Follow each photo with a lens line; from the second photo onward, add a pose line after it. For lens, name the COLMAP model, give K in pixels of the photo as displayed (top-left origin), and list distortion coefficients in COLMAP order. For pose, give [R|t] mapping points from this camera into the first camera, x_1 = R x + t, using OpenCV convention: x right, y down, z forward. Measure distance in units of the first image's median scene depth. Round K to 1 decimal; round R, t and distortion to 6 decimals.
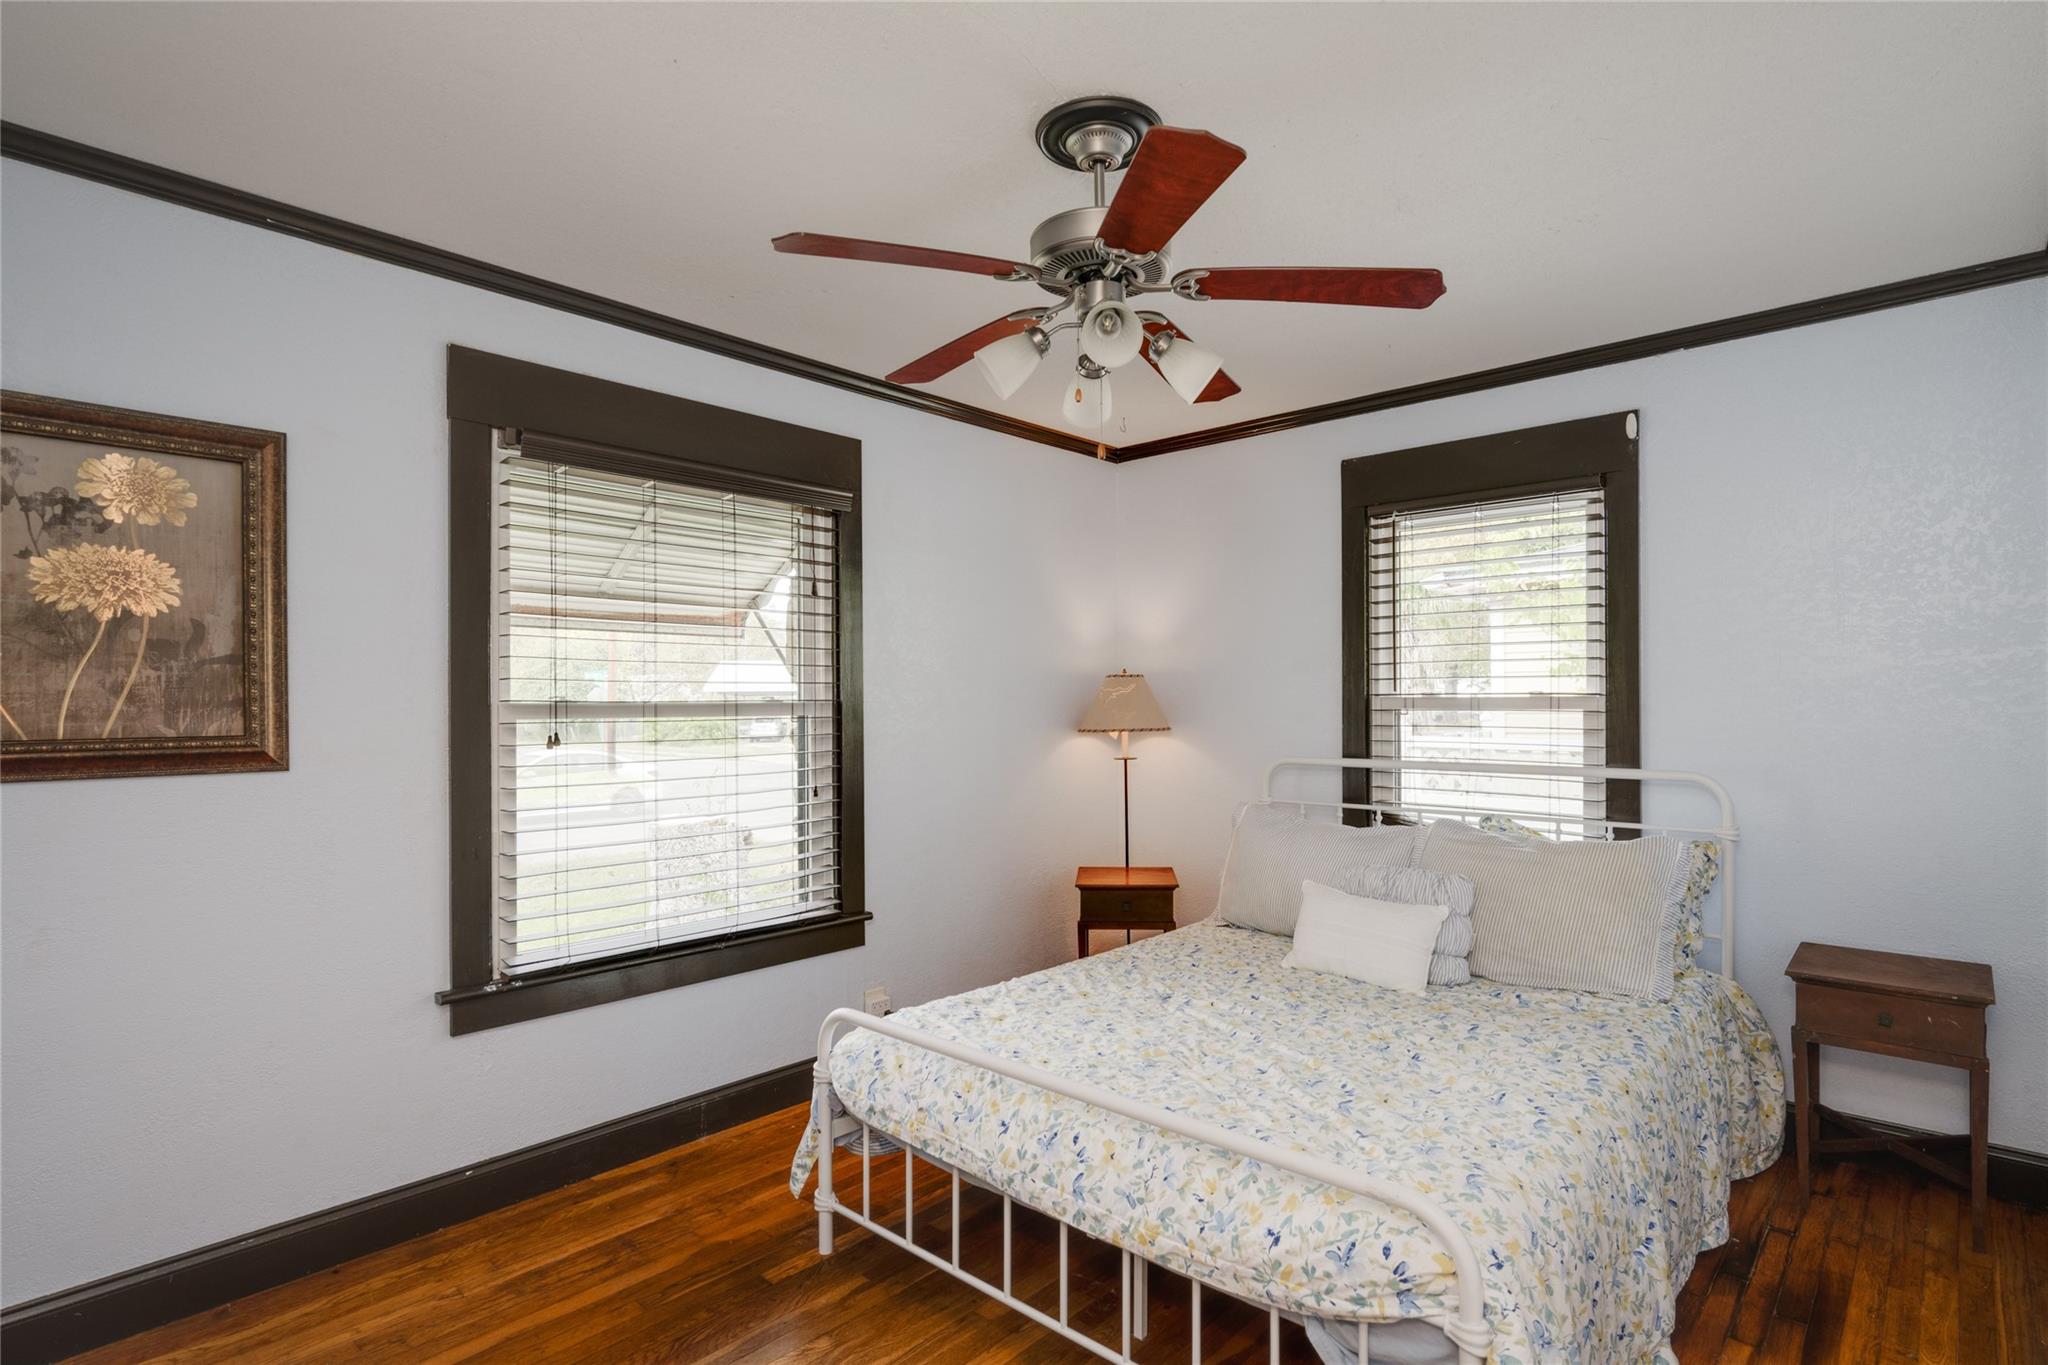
lens RADIAL K [[968.9, 0, 1041.6], [0, 968.9, 694.0], [0, 0, 1]] dist [-0.007611, 0.002550]
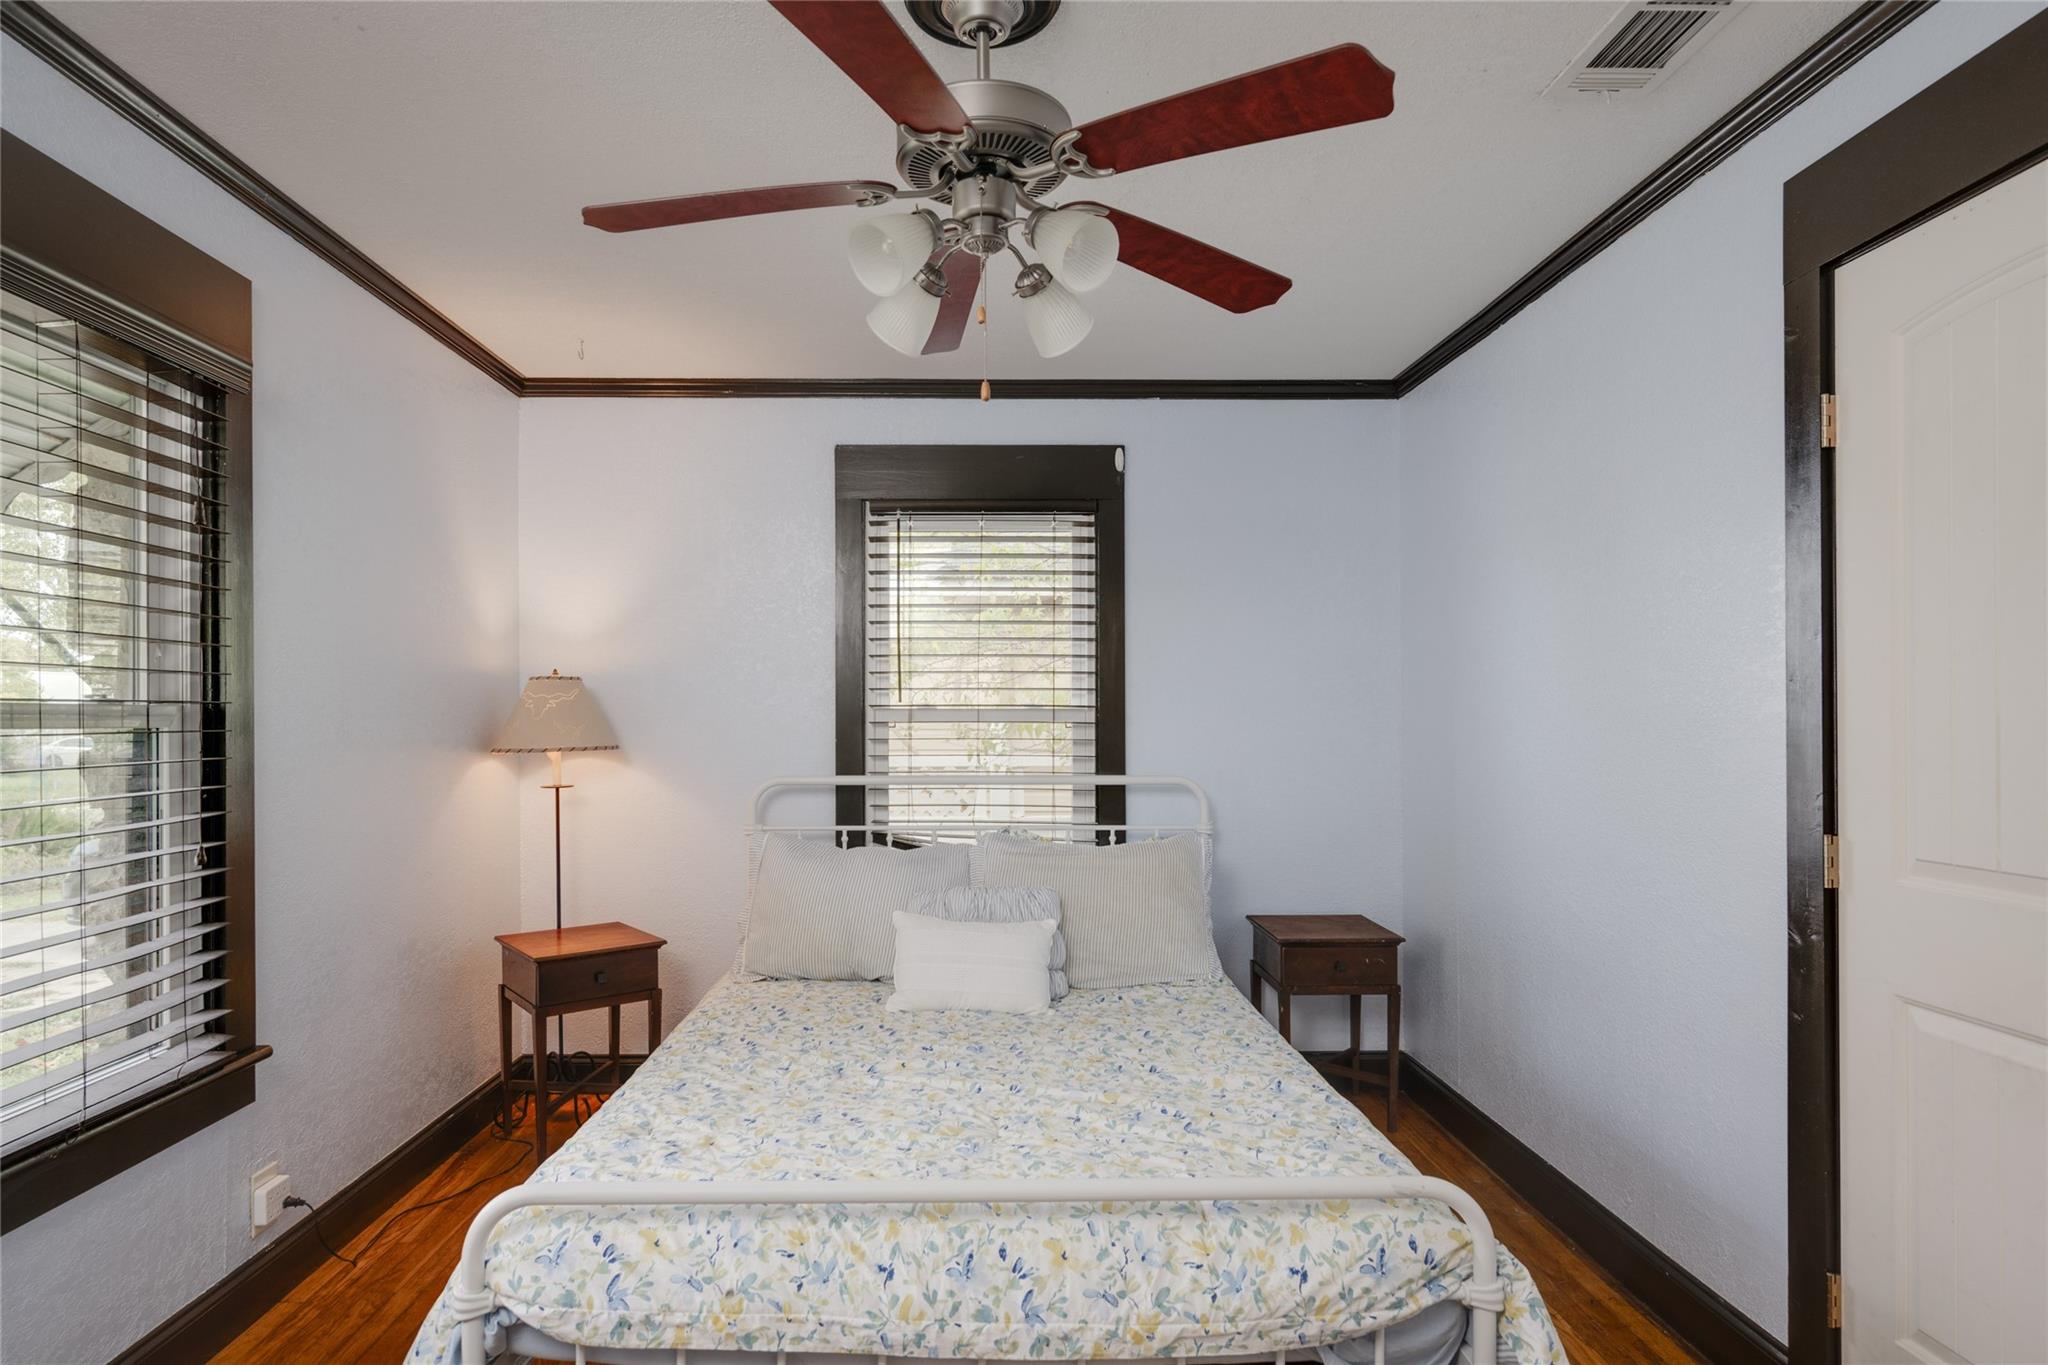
lens RADIAL K [[1076.5, 0, 1025.1], [0, 1076.5, 713.9], [0, 0, 1]] dist [-0.000418, -0.000551]
pose [[0.752716, 0.005306, 0.658324, -0.415769], [-0.007077, 0.999975, 0.000031, 0.014047], [-0.658308, -0.004682, 0.752734, 0.253153]]
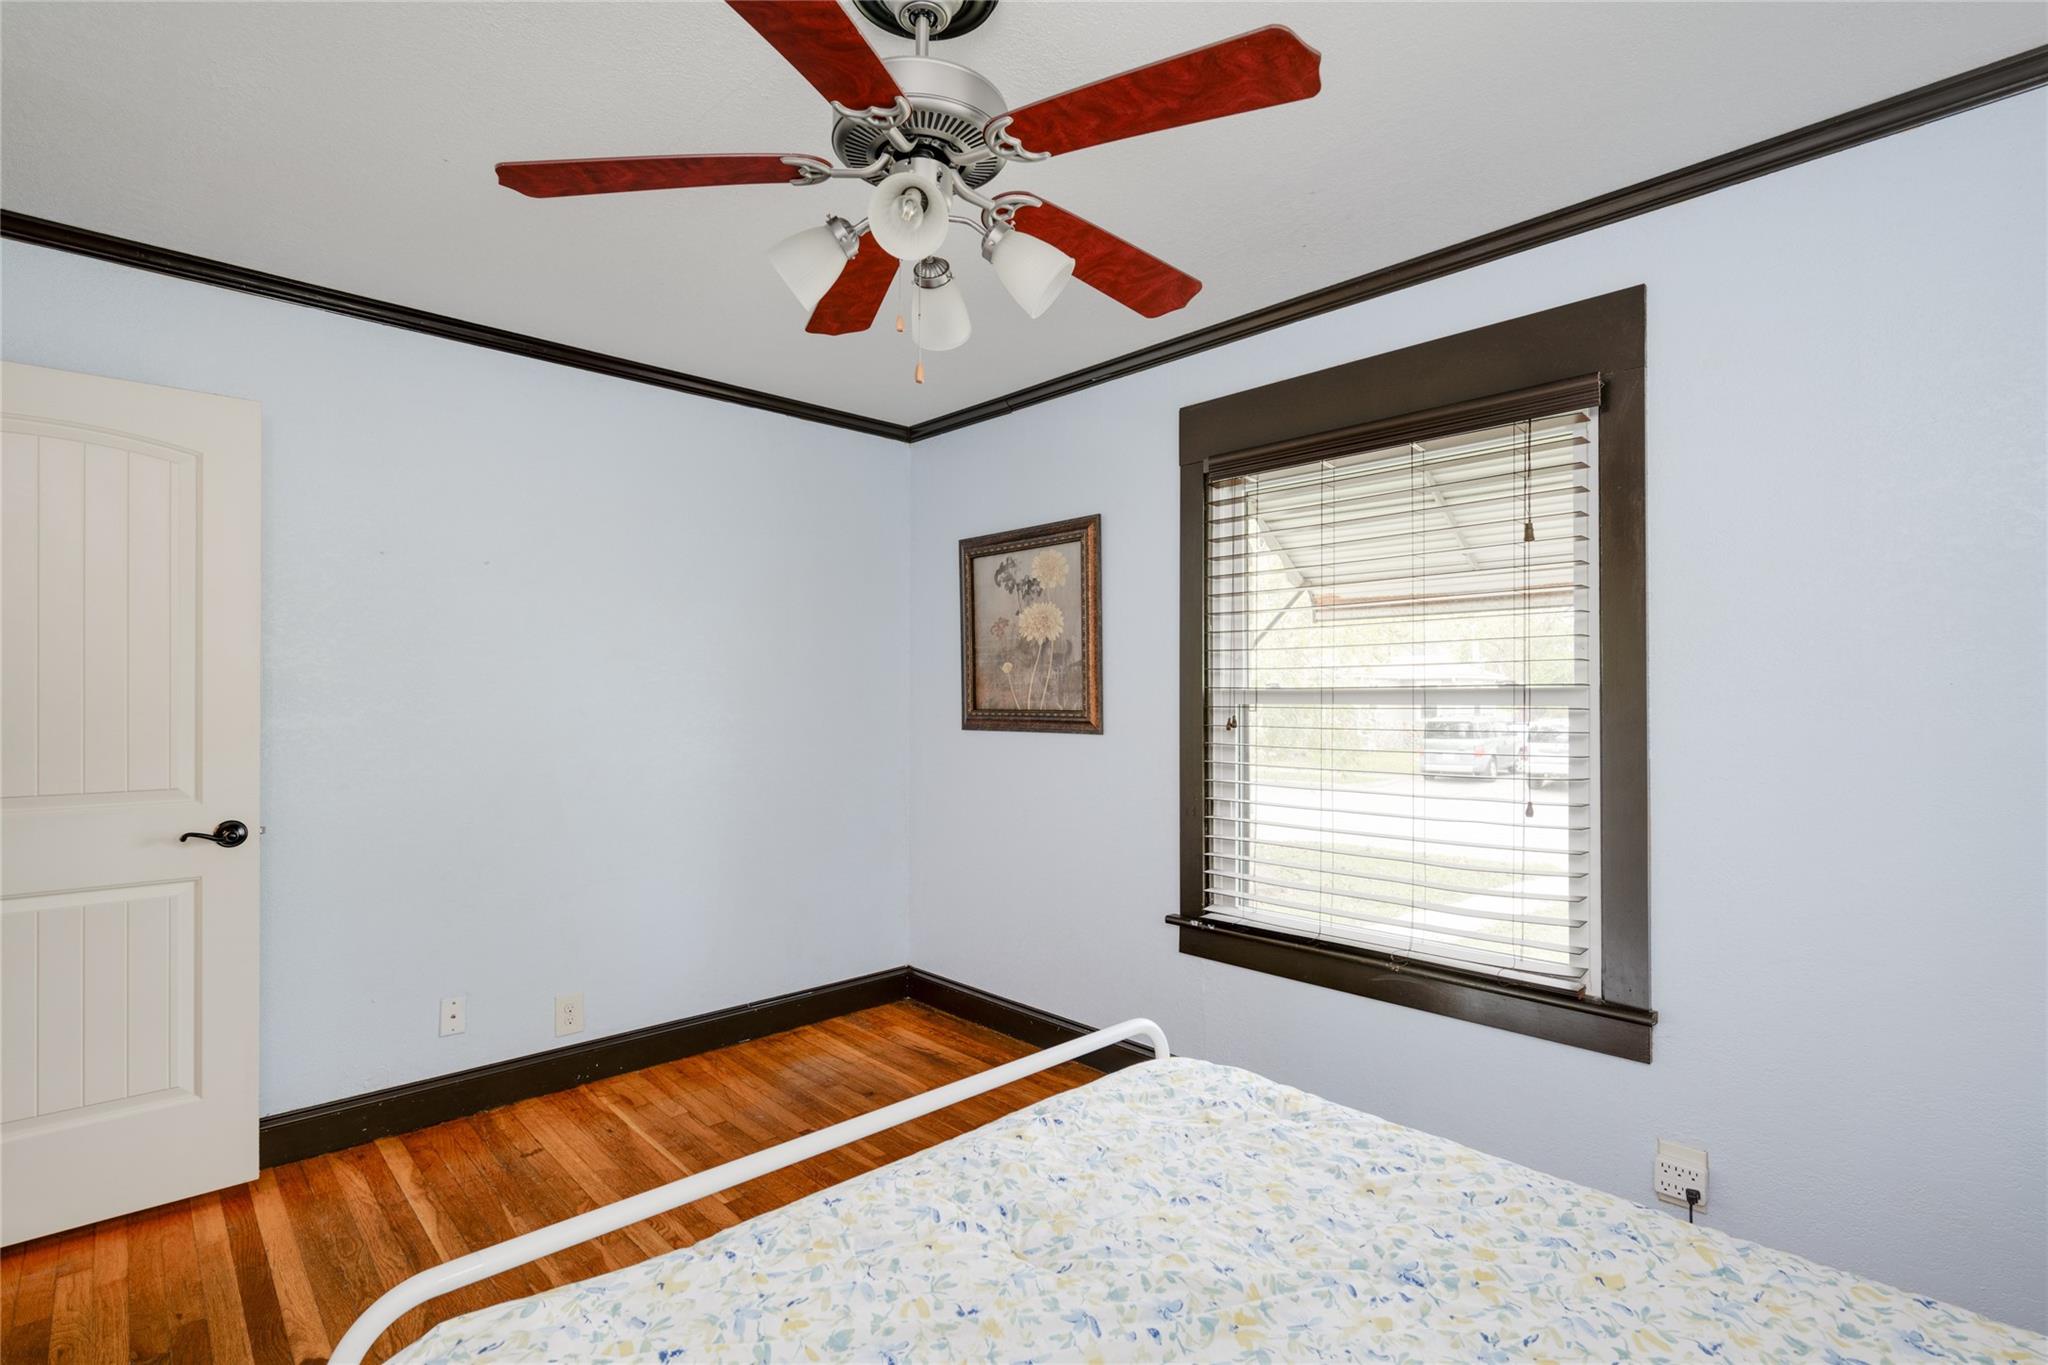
lens RADIAL K [[930.9, 0, 1017.9], [0, 930.9, 688.0], [0, 0, 1]] dist [0.003365, -0.001776]
pose [[-0.029336, -0.004933, -0.999557, 0.704653], [0.008530, 0.999950, -0.005185, 0.012489], [0.999533, -0.008679, -0.029293, 0.932121]]
